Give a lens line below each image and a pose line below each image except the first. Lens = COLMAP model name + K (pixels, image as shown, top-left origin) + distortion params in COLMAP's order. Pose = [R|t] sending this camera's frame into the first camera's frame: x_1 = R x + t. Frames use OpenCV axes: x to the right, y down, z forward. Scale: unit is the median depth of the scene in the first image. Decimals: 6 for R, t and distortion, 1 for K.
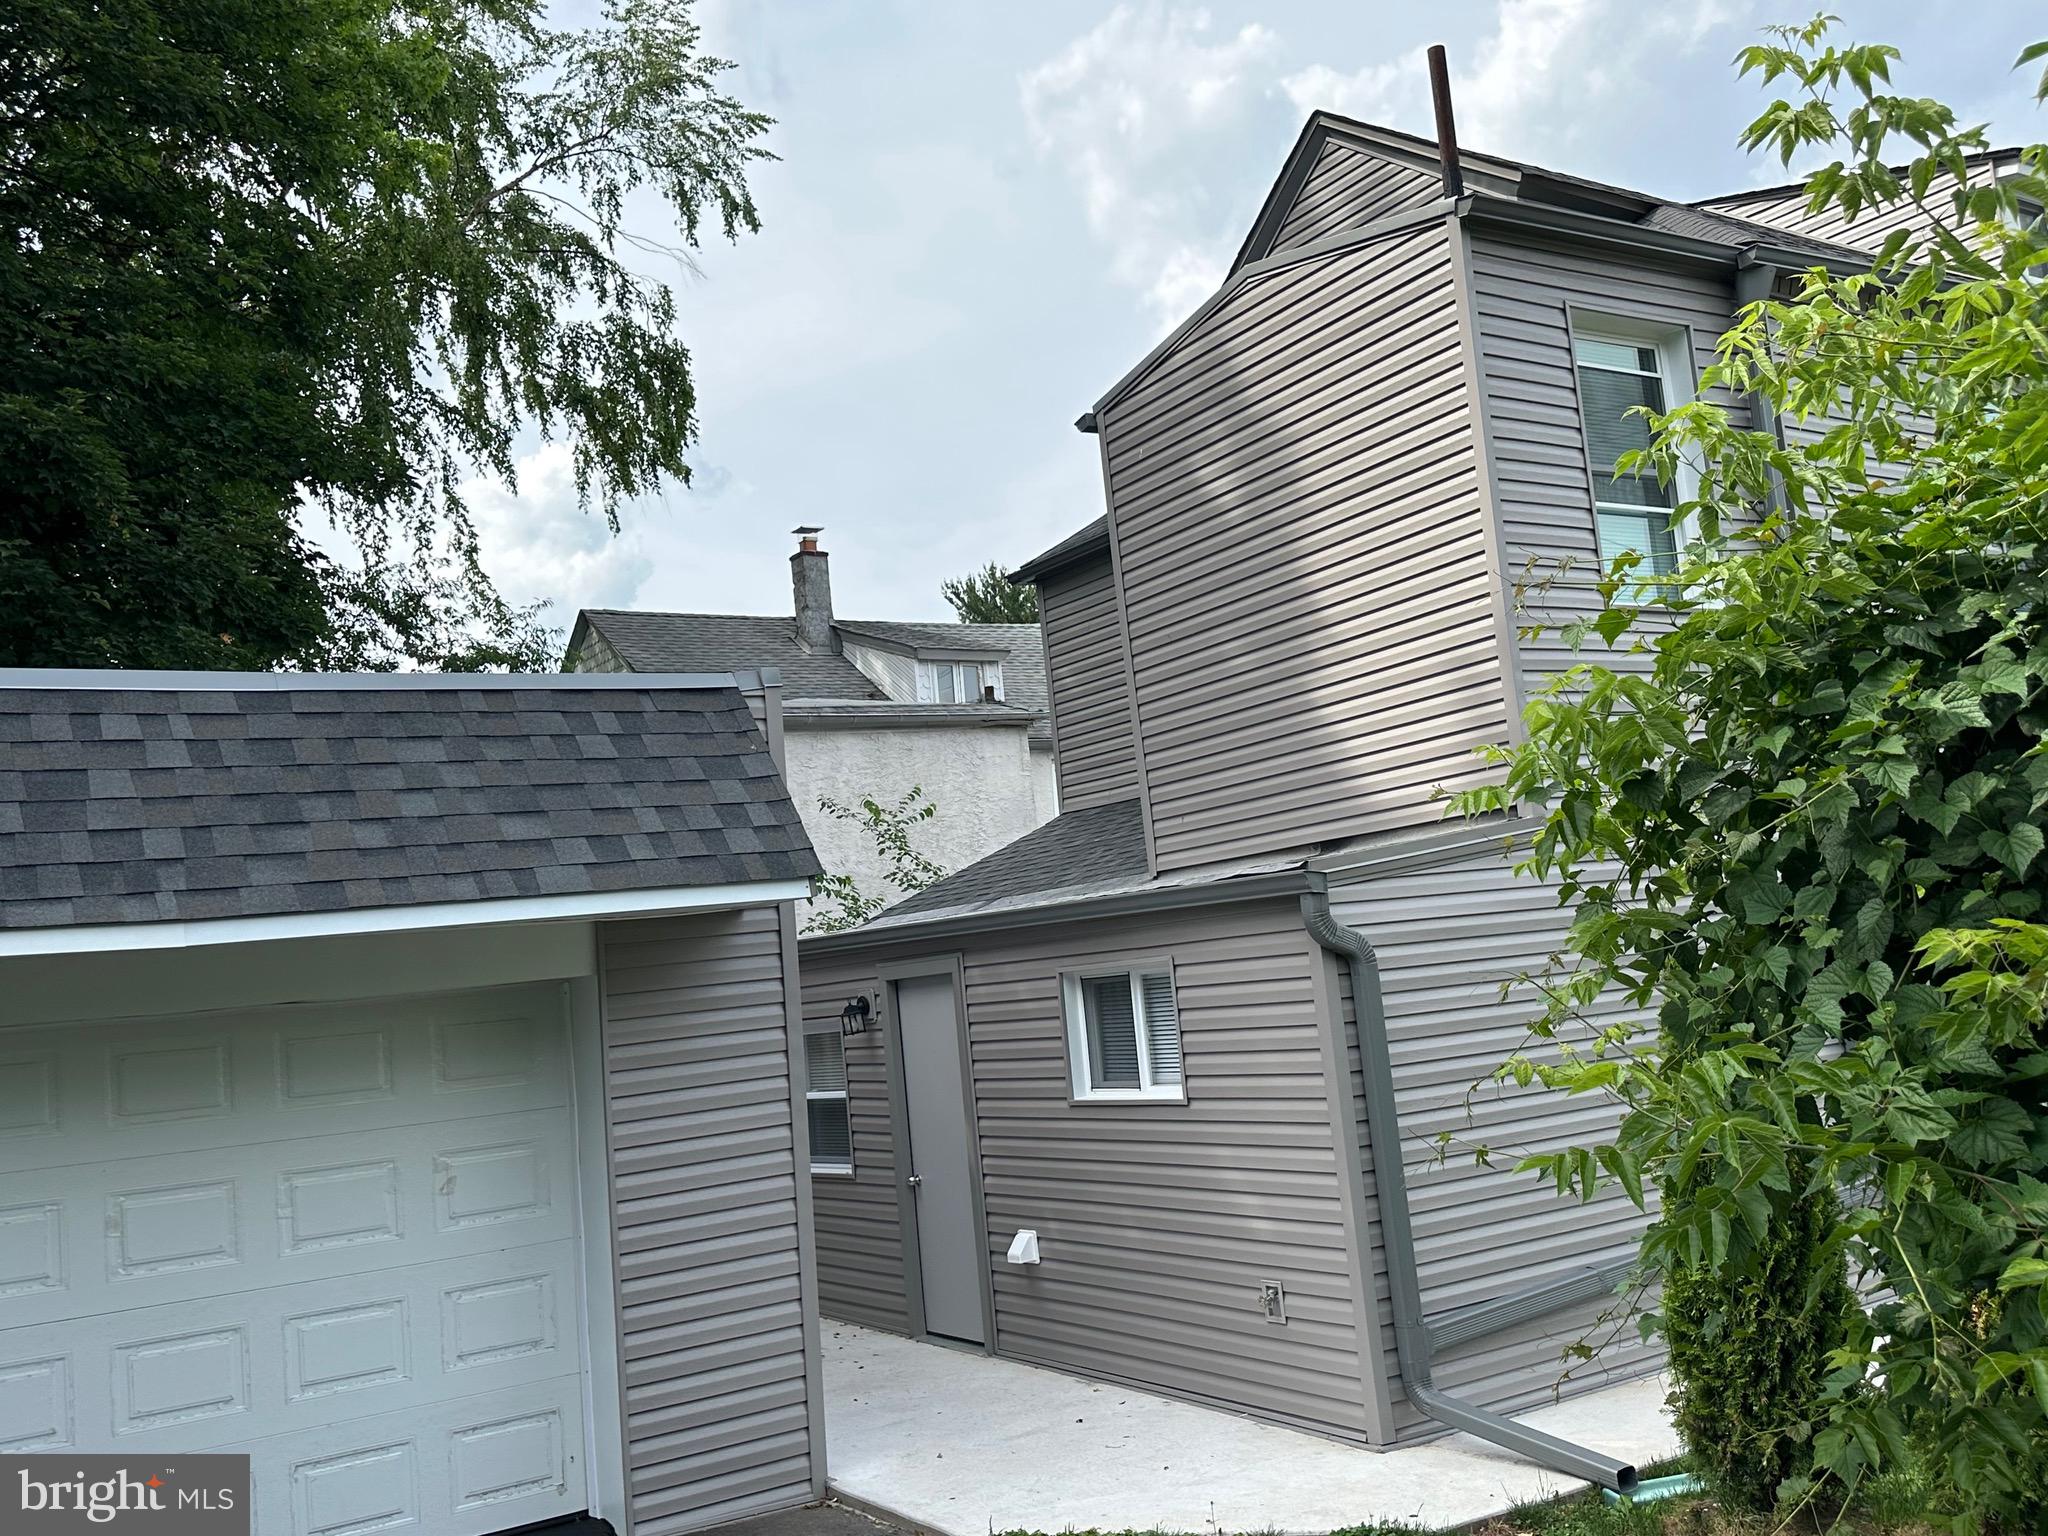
lens RADIAL K [[1812.1, 0, 1058.0], [0, 1812.1, 762.8], [0, 0, 1]] dist [0.081732, -0.190982]
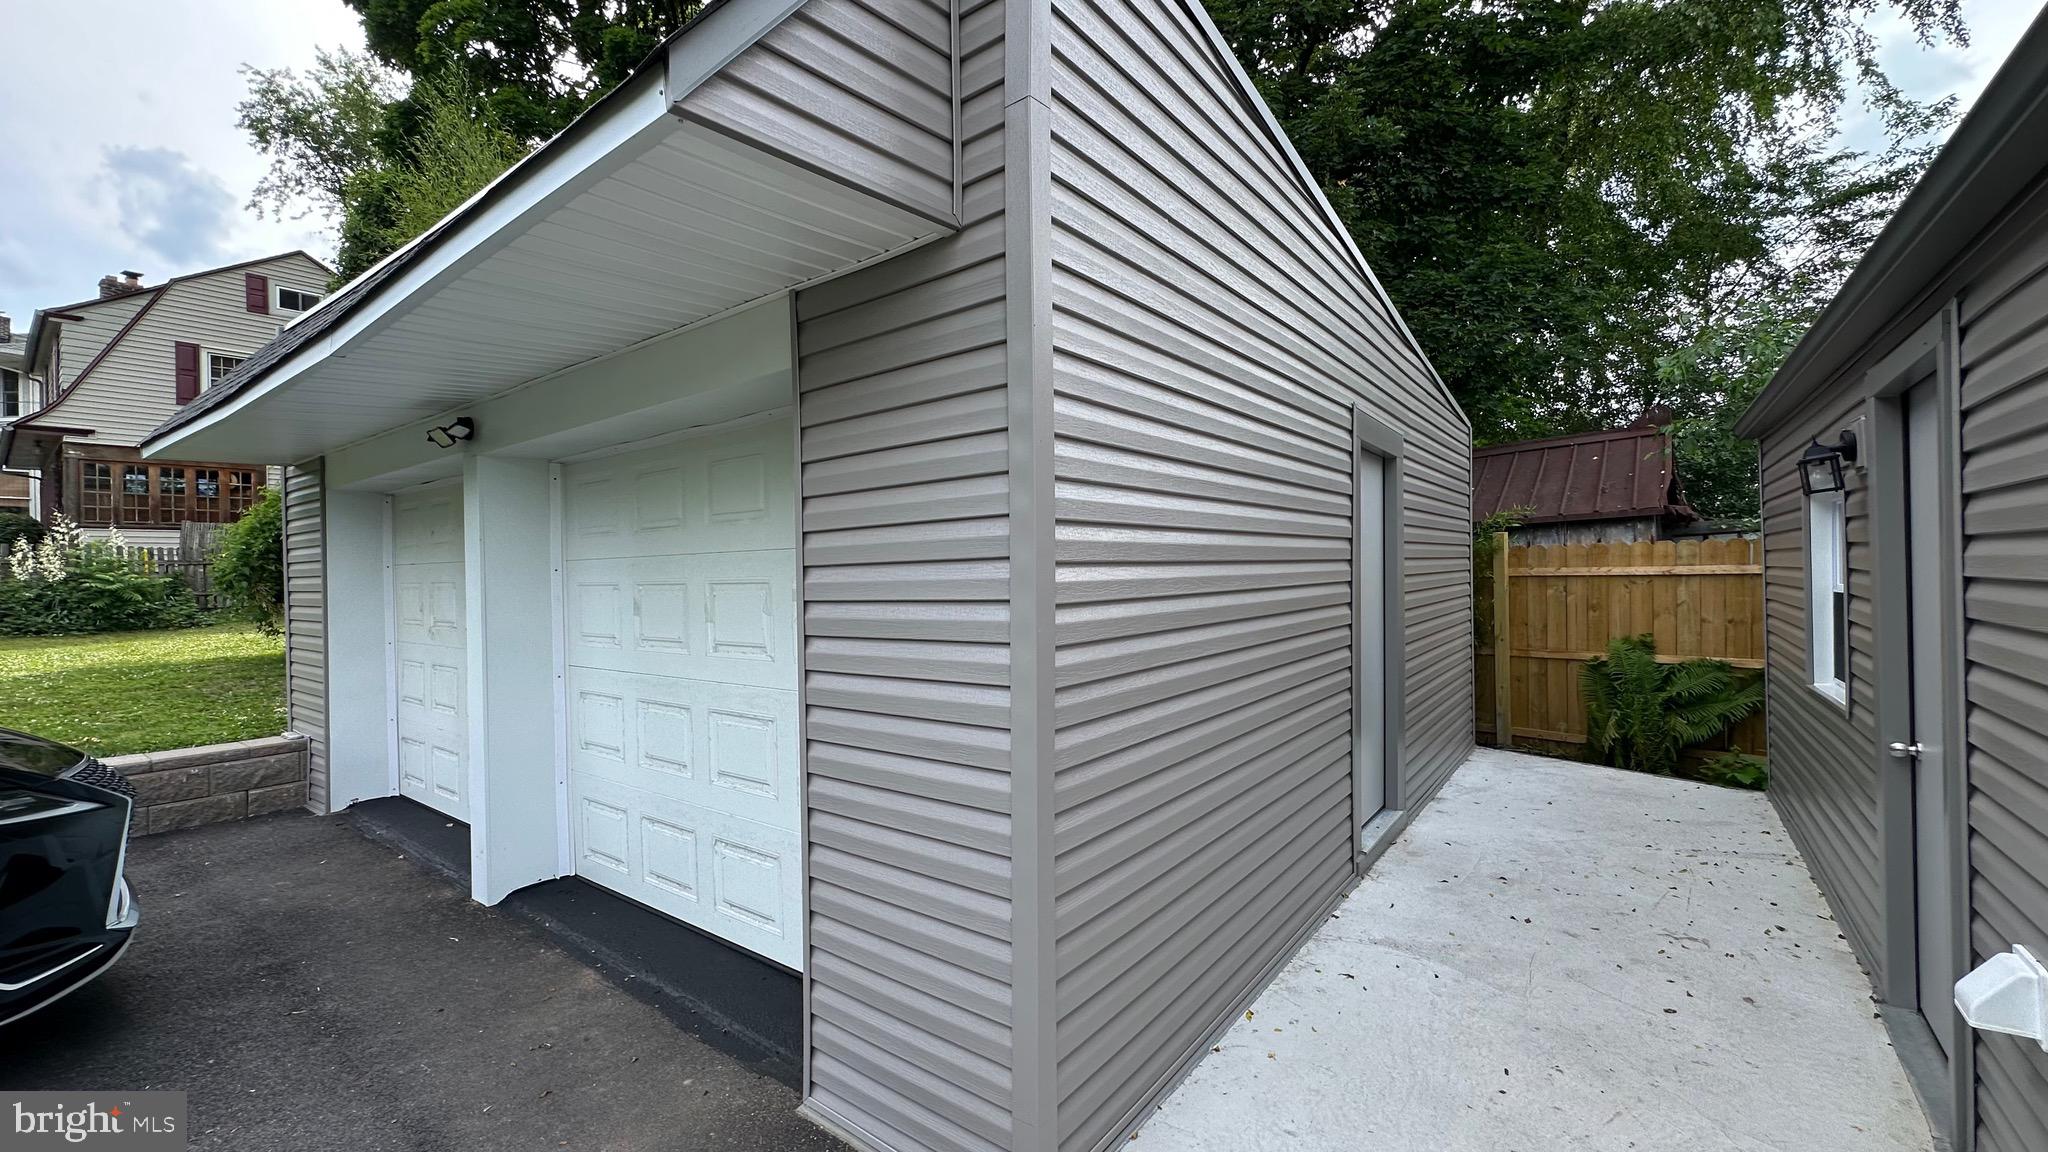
lens RADIAL K [[804.9, 0, 1024.0], [0, 804.9, 576.0], [0, 0, 1]] dist [-0.006267, 0.000141]
pose [[0.329285, 0.091662, -0.939771, 0.098021], [0.104511, 0.985624, 0.132754, 0.176621], [0.938429, -0.141931, 0.314972, 1.036059]]
